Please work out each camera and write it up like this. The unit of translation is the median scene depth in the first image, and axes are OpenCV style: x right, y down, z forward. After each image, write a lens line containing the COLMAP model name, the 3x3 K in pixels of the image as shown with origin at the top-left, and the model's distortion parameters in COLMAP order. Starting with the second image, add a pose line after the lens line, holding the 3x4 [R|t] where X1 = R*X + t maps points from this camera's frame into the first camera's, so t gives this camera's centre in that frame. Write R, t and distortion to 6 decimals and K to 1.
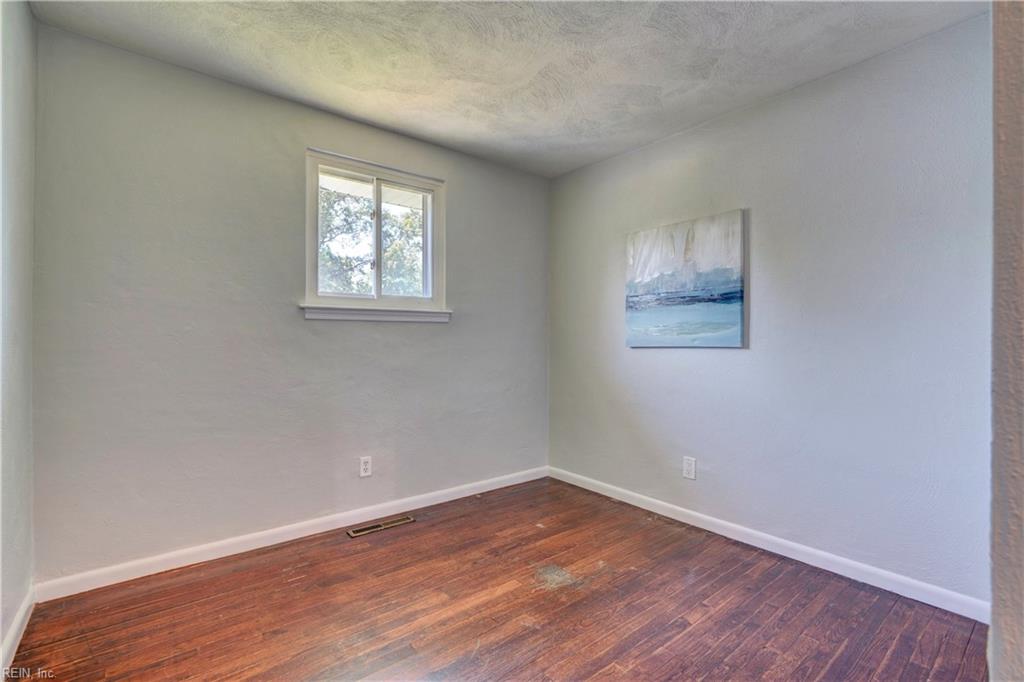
lens RADIAL K [[459.3, 0, 506.3], [0, 459.3, 343.5], [0, 0, 1]] dist [-0.006551, 0.001396]
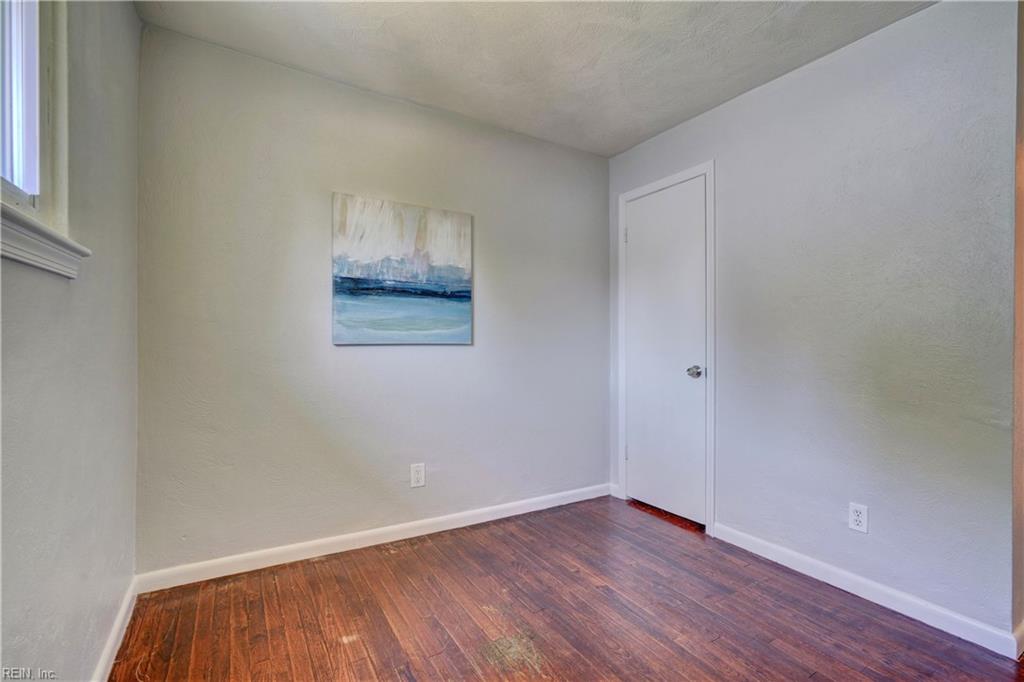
lens RADIAL K [[459.3, 0, 504.2], [0, 459.3, 343.7], [0, 0, 1]] dist [-0.006551, 0.001396]
pose [[0.133337, -0.002568, 0.991067, -0.509471], [-0.005064, 0.999982, 0.003272, 0.003442], [-0.991058, -0.005455, 0.133322, 0.734439]]
